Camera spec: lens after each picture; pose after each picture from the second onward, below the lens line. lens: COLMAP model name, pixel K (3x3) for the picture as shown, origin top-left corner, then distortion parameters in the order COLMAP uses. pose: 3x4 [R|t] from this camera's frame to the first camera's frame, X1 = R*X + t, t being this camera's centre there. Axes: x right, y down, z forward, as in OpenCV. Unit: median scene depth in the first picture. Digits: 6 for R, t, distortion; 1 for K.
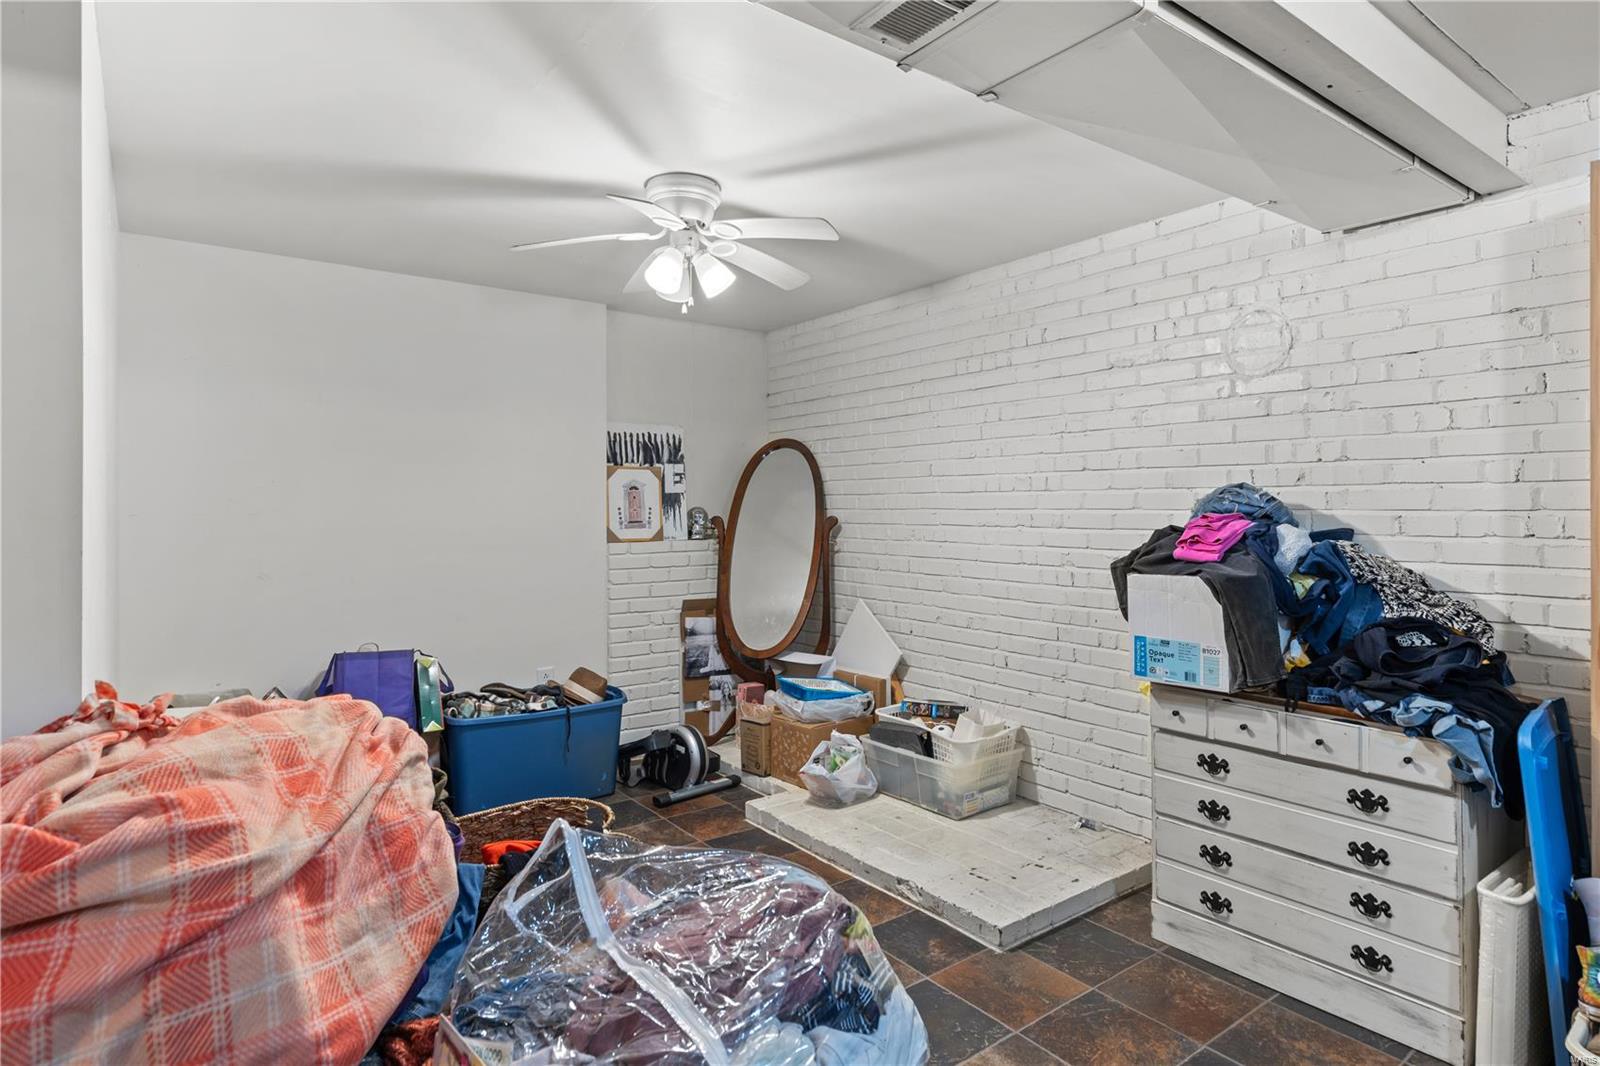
lens RADIAL K [[880.9, 0, 810.2], [0, 880.9, 504.6], [0, 0, 1]] dist [0.005671, -0.001786]
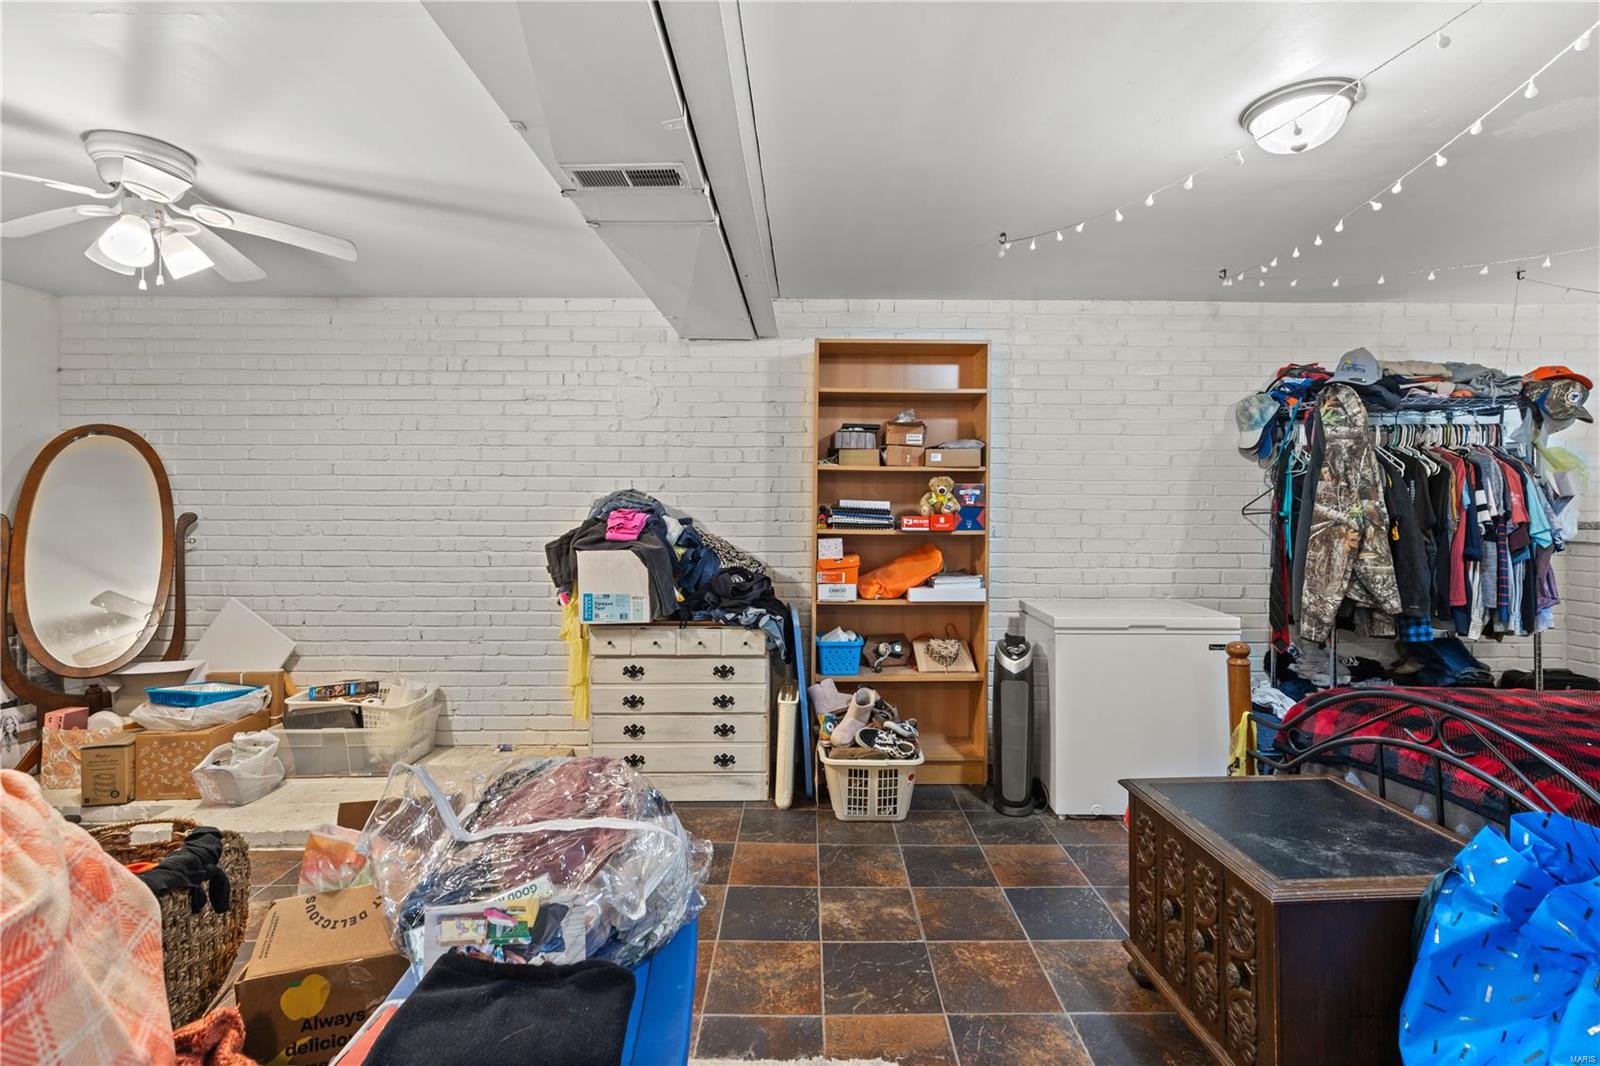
lens RADIAL K [[738.8, 0, 823.6], [0, 738.8, 509.6], [0, 0, 1]] dist [0.013643, -0.001237]
pose [[0.591417, -0.000793, 0.806366, -0.346483], [-0.006541, 0.999962, 0.005780, 0.001579], [-0.806340, -0.008693, 0.591389, -0.026061]]
